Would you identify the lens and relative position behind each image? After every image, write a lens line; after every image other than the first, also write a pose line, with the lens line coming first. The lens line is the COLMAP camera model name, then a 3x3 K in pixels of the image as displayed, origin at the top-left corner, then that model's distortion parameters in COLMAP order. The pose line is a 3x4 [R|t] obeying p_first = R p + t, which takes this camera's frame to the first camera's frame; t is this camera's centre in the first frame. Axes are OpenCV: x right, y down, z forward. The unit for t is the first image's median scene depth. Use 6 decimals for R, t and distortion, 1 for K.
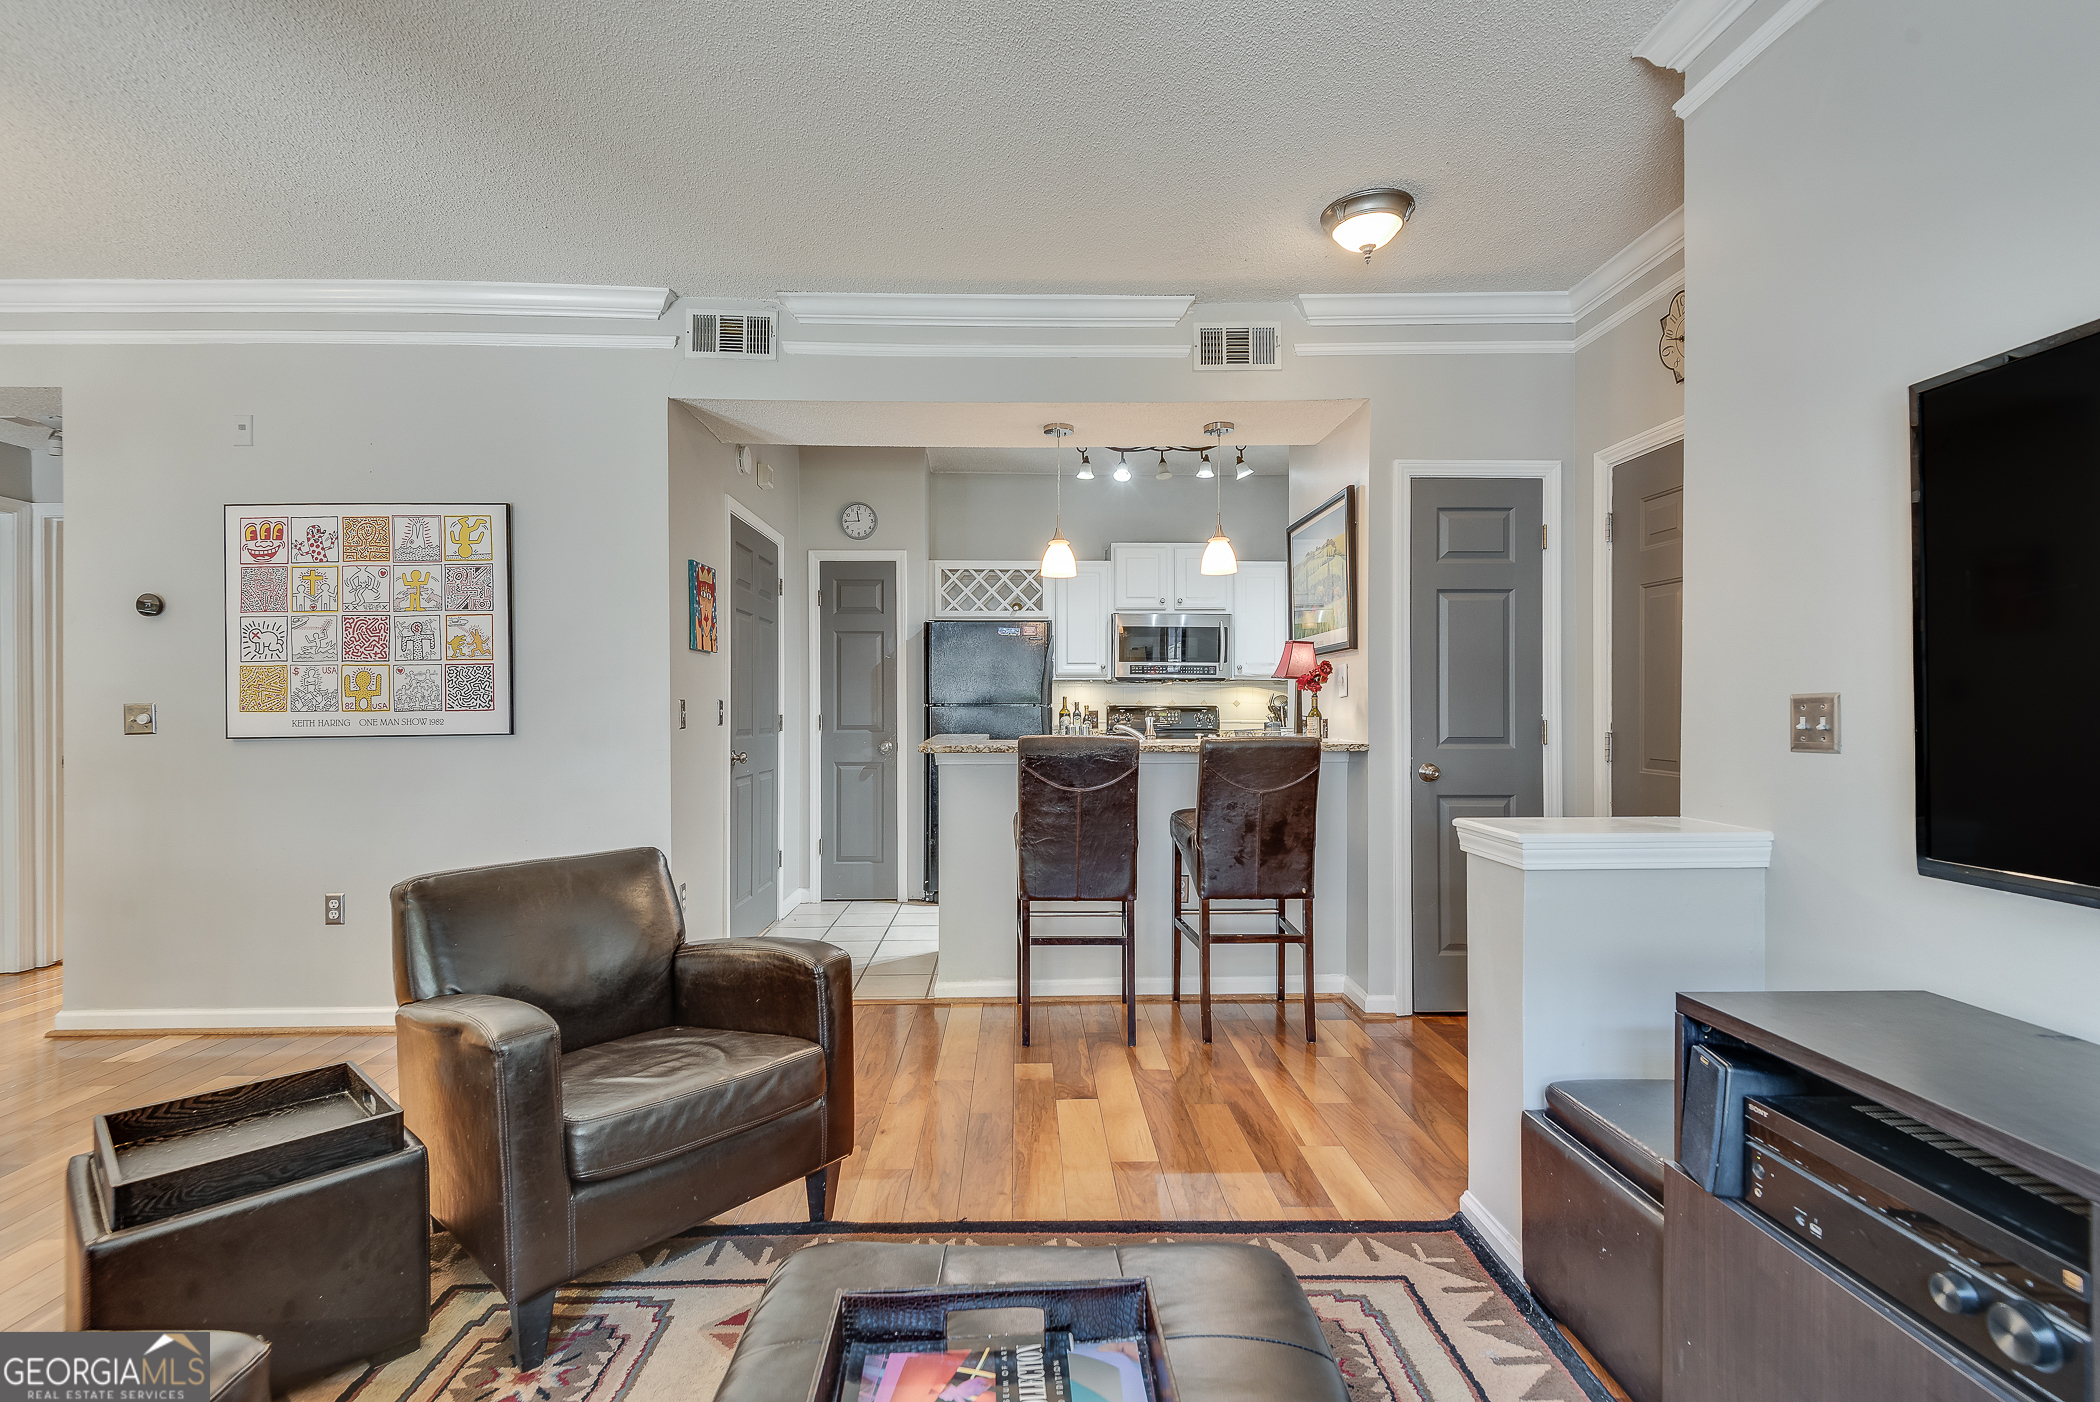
lens RADIAL K [[963.5, 0, 1043.1], [0, 963.5, 707.5], [0, 0, 1]] dist [0.045552, -0.030713]
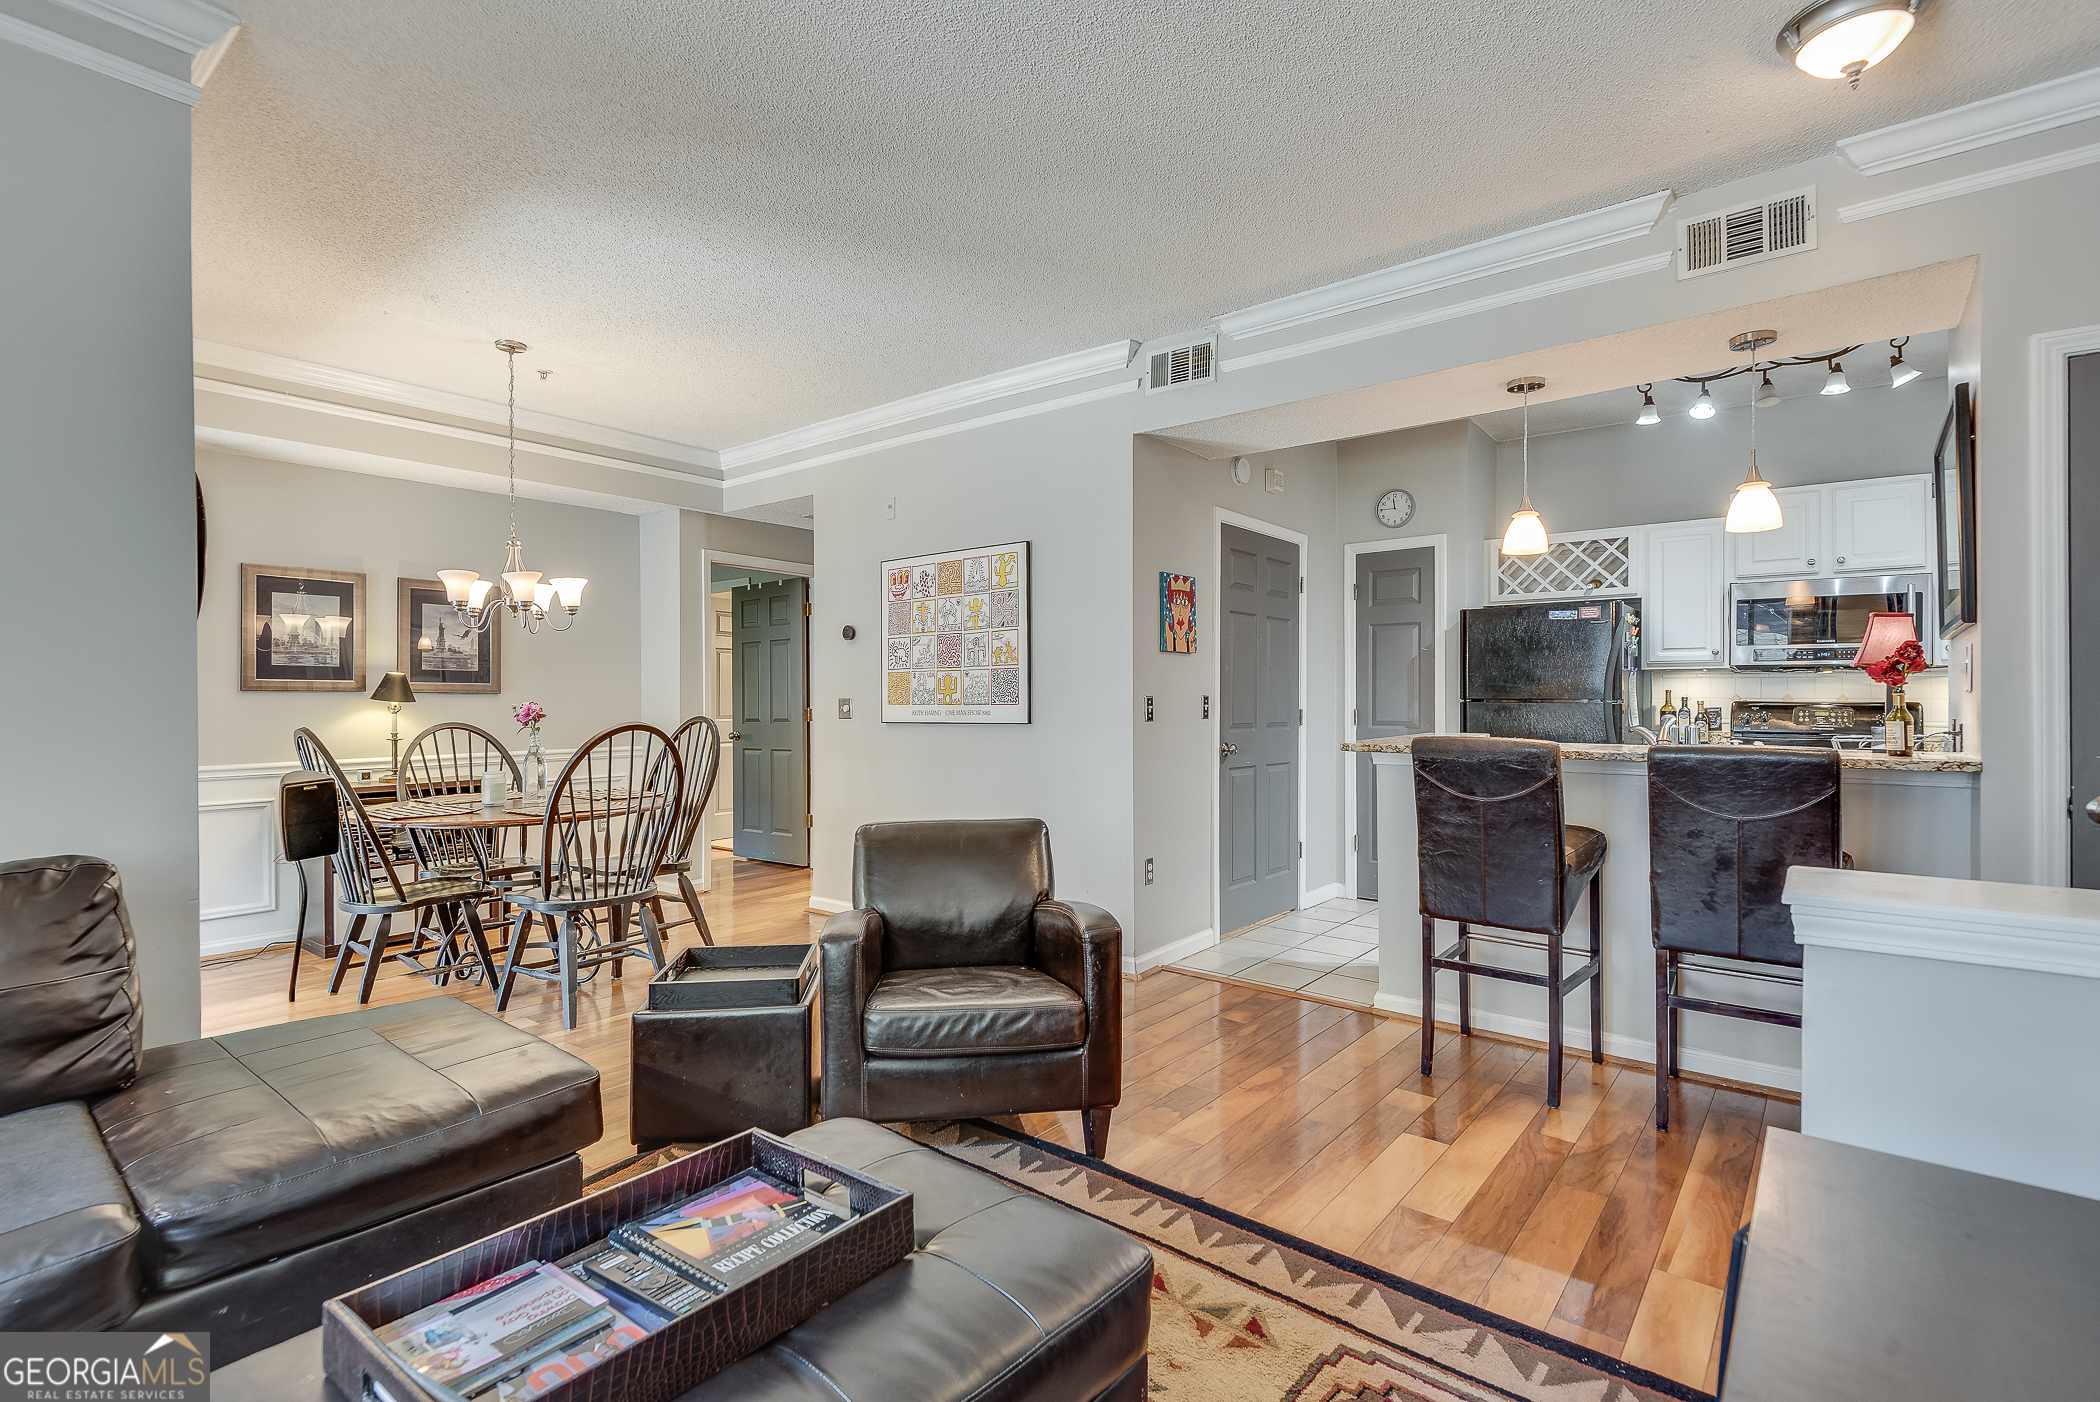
lens RADIAL K [[980.7, 0, 1061.3], [0, 980.7, 695.7], [0, 0, 1]] dist [0.043467, -0.029617]
pose [[0.766165, 0.000629, -0.642644, 0.302702], [-0.002587, 0.999994, -0.002105, -0.005961], [0.642639, 0.003275, 0.766162, 0.056008]]
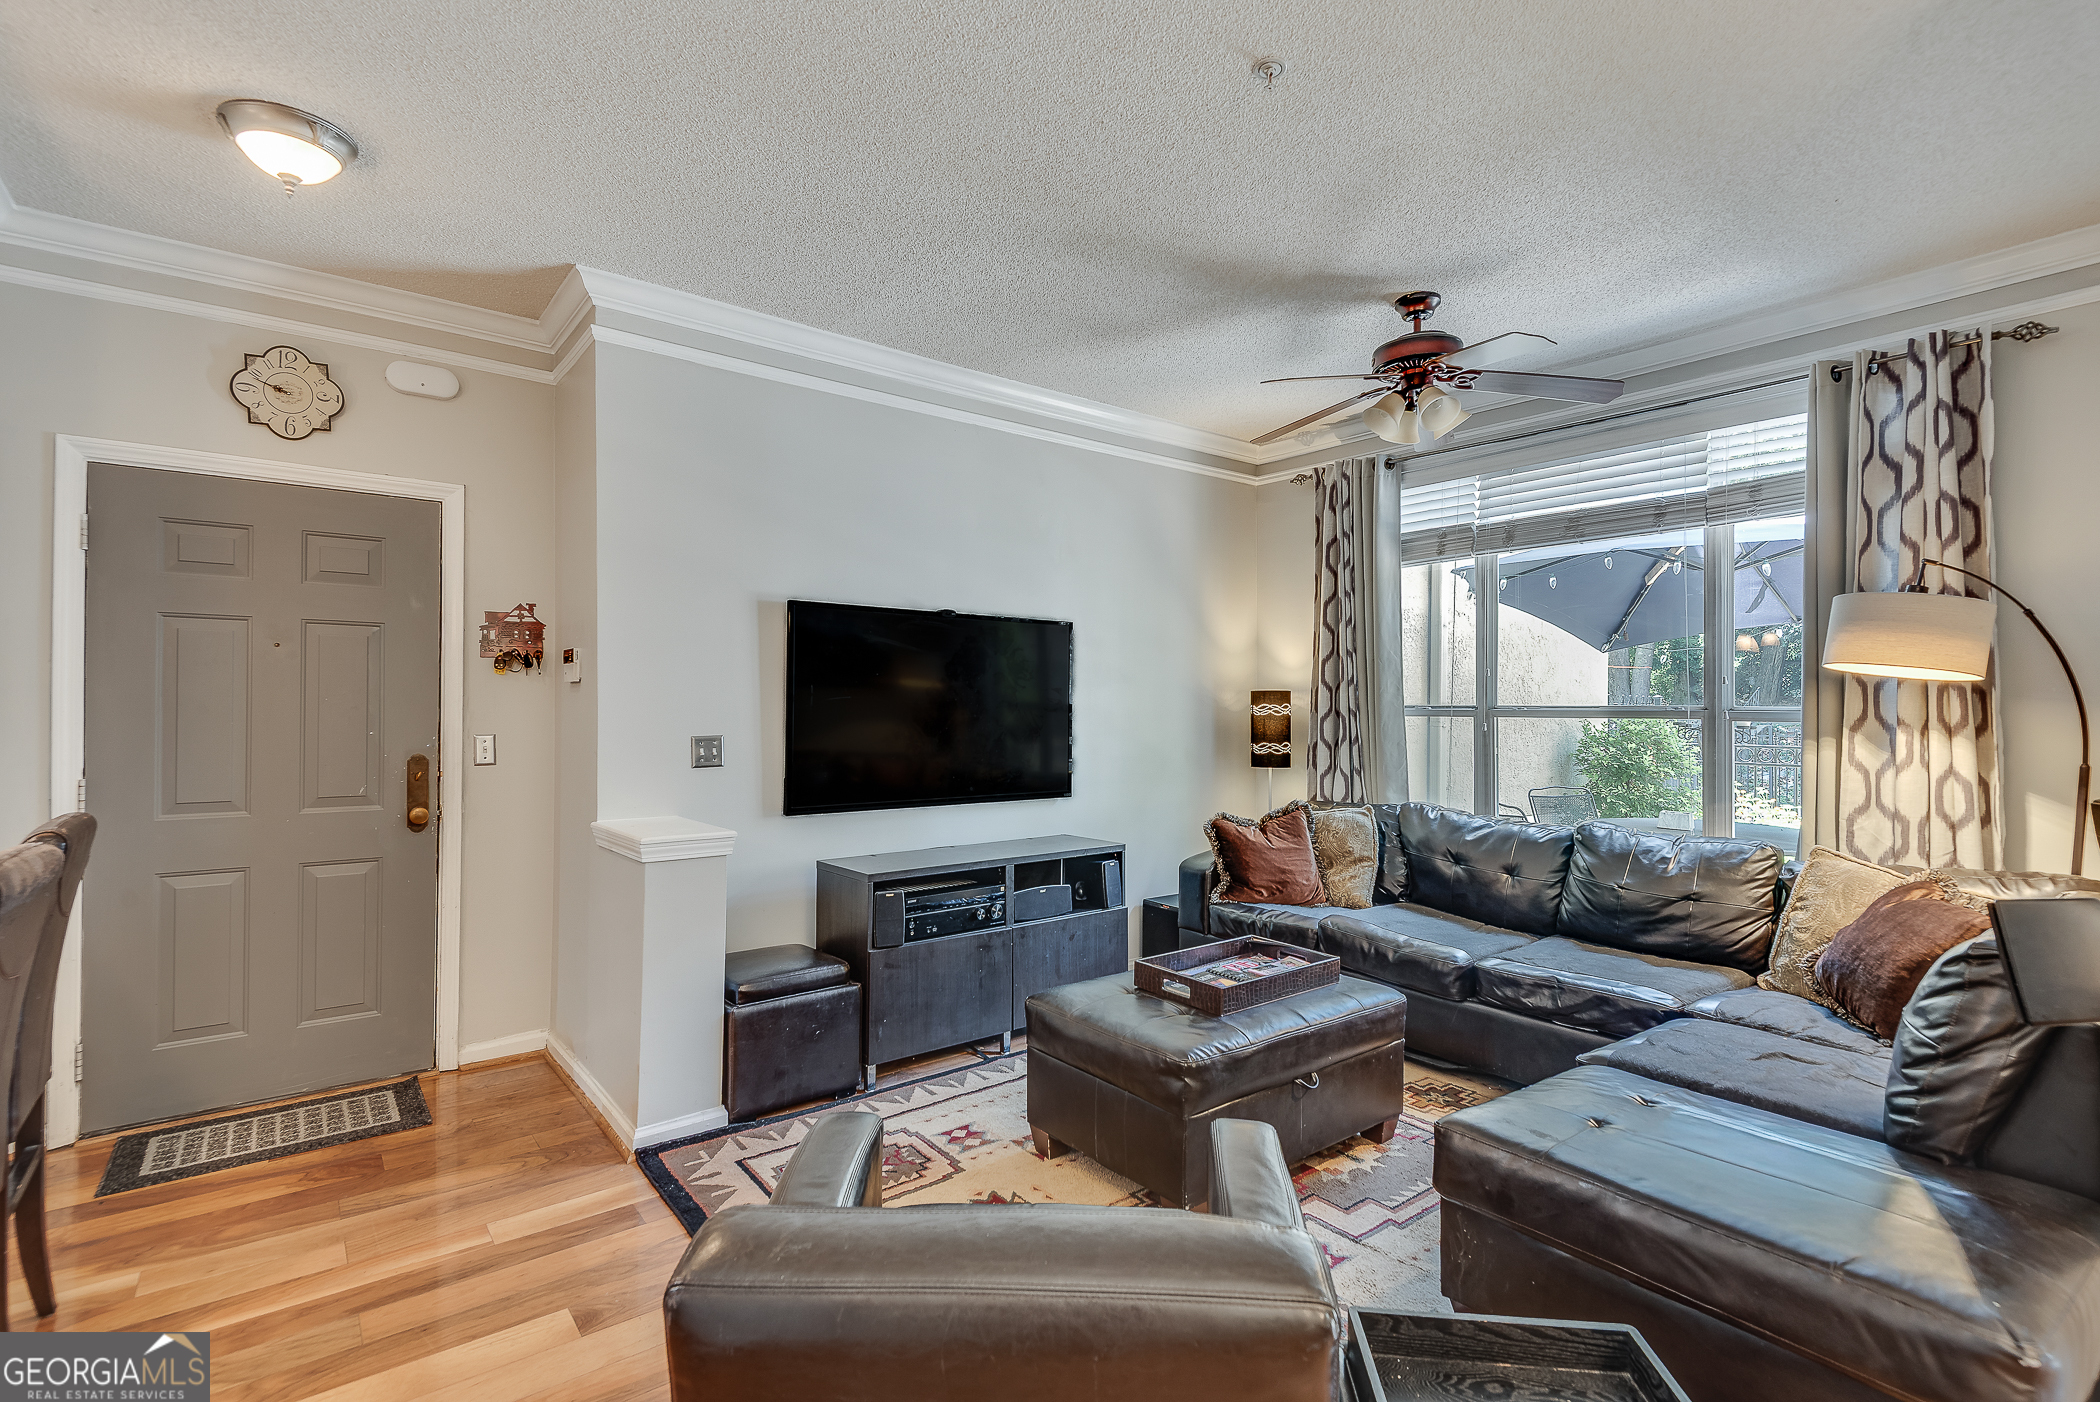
lens RADIAL K [[963.5, 0, 1043.1], [0, 963.5, 707.5], [0, 0, 1]] dist [0.045552, -0.030713]
pose [[-0.590955, 0.000219, 0.806704, -0.567195], [-0.001595, 0.999998, -0.001440, -0.034850], [-0.806703, -0.002138, -0.590953, 0.829474]]
